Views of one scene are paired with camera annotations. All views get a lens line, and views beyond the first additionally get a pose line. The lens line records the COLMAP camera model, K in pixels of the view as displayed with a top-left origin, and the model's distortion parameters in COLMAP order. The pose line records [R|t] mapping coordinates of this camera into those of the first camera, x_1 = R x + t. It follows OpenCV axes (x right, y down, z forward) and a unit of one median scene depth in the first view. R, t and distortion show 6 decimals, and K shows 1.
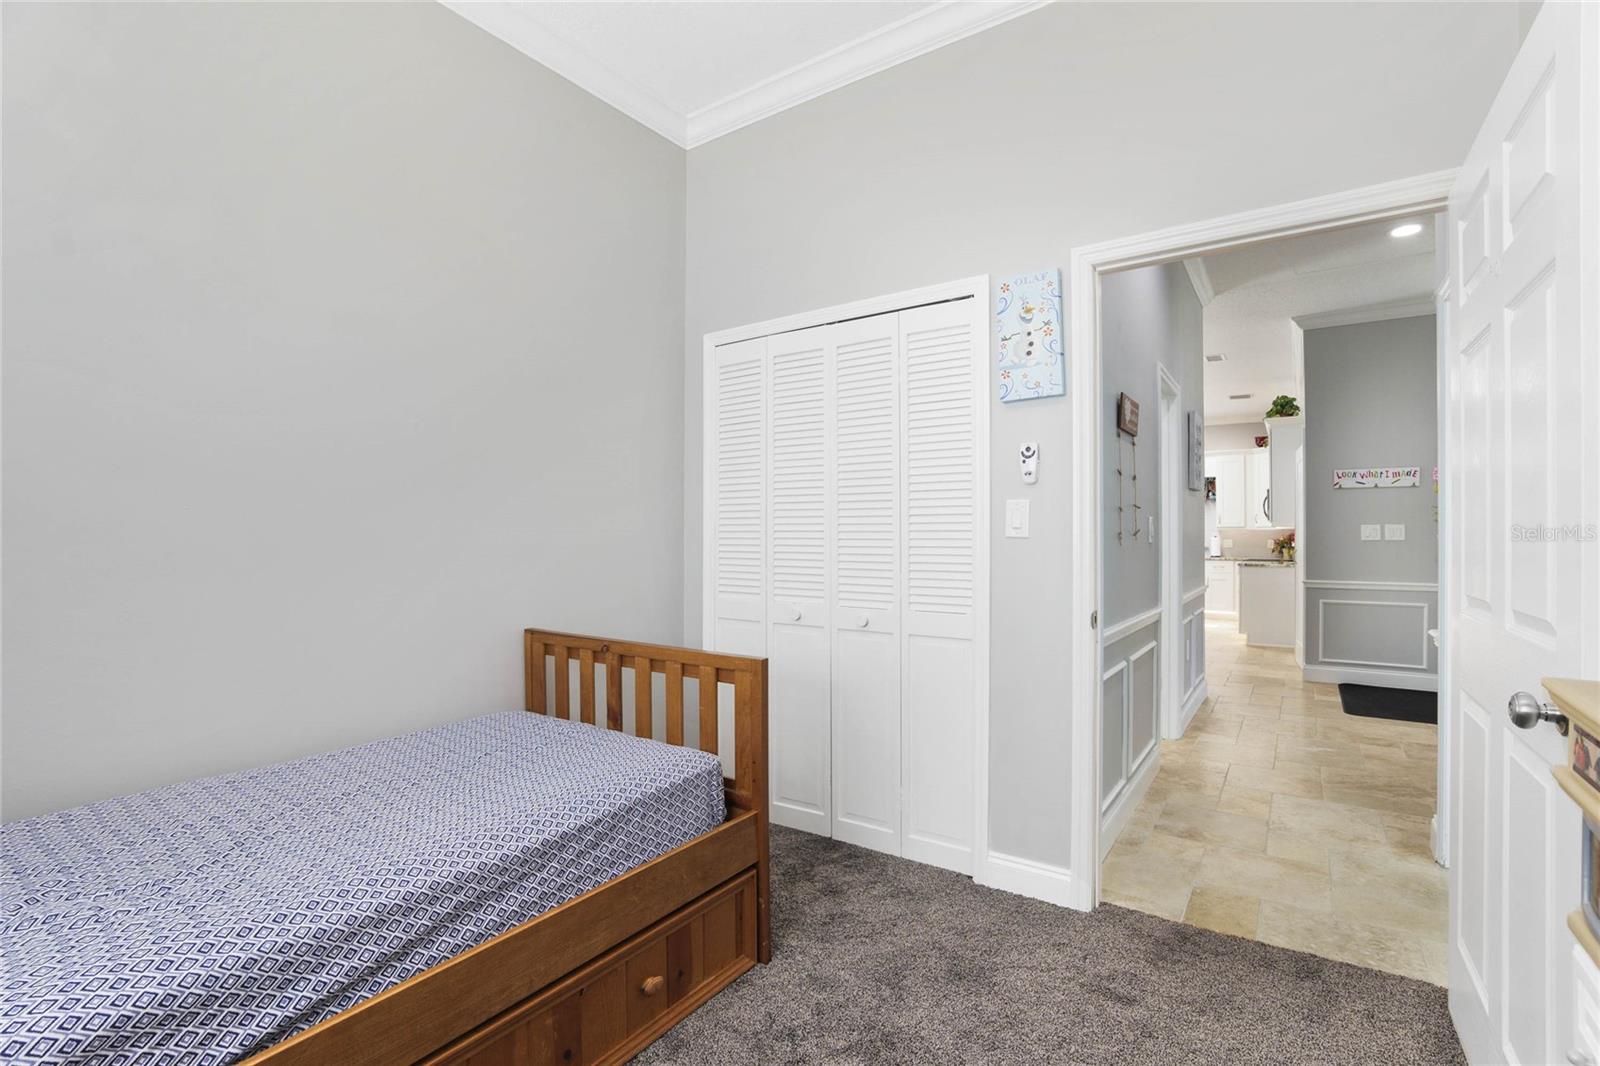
lens RADIAL K [[739.6, 0, 815.0], [0, 739.6, 537.1], [0, 0, 1]] dist [-0.060220, 0.020237]
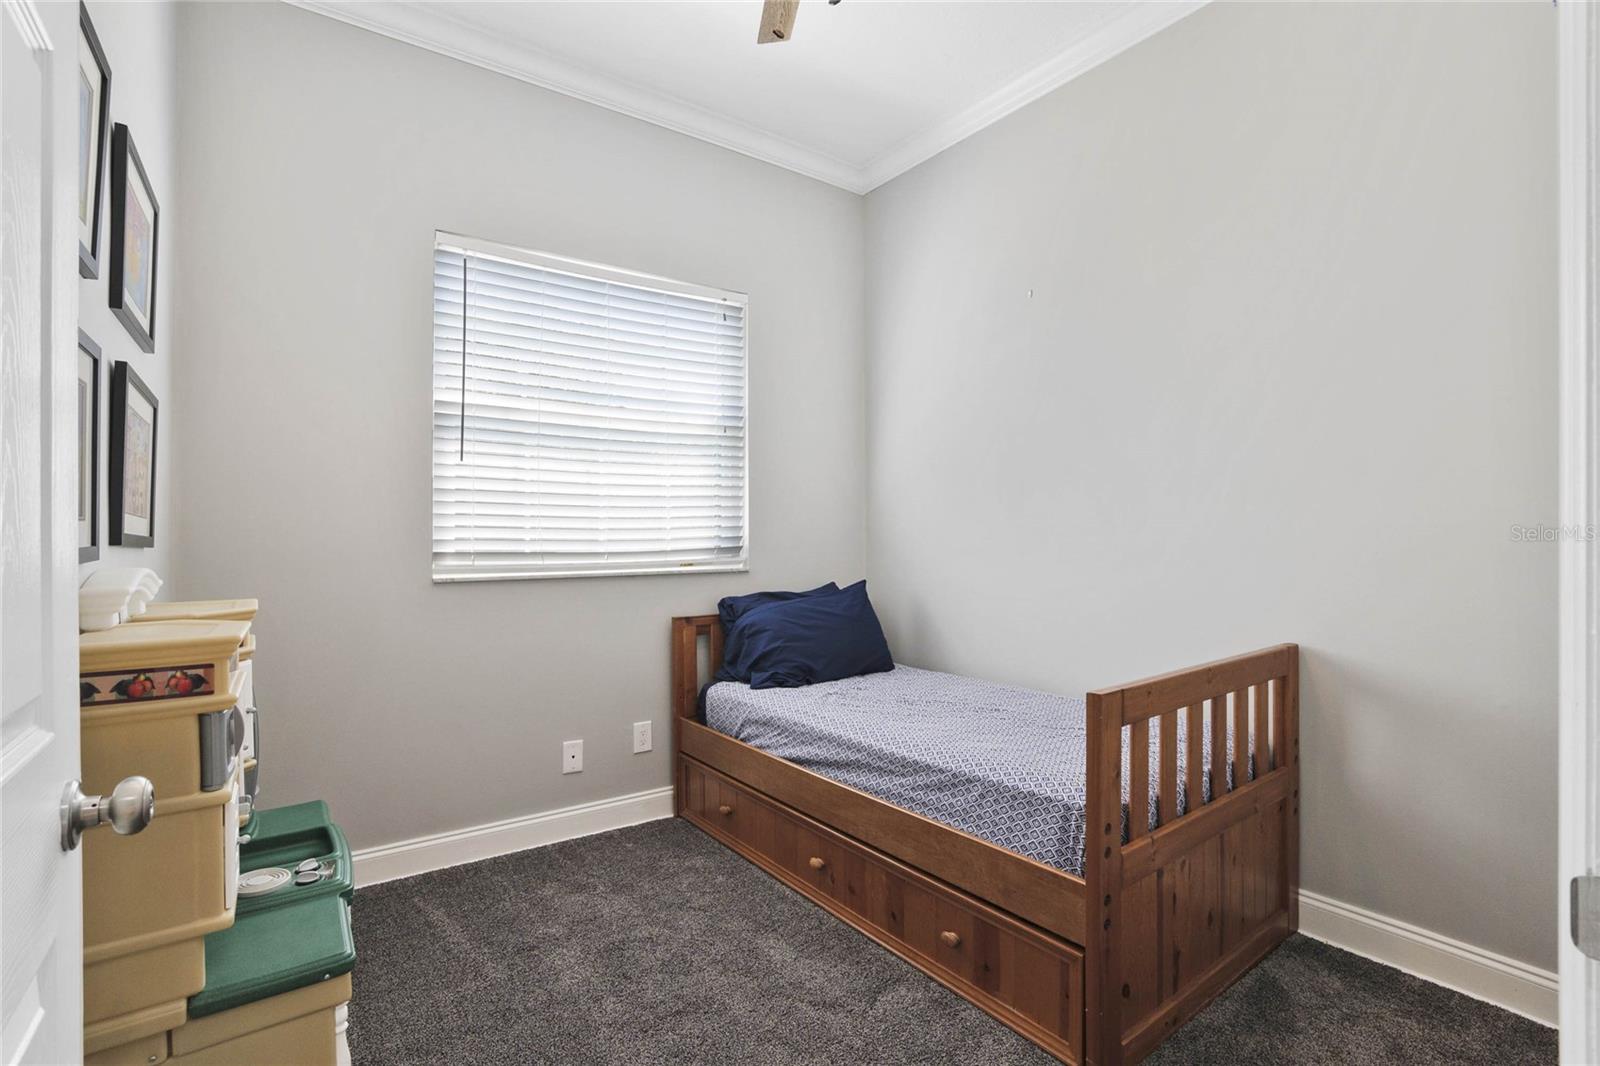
lens RADIAL K [[739.6, 0, 794.7], [0, 739.6, 526.8], [0, 0, 1]] dist [-0.060220, 0.020237]
pose [[-0.344296, -0.003125, -0.938856, 1.030741], [0.004754, 0.999976, -0.005072, -0.012311], [0.938849, -0.006209, -0.344272, 1.318046]]
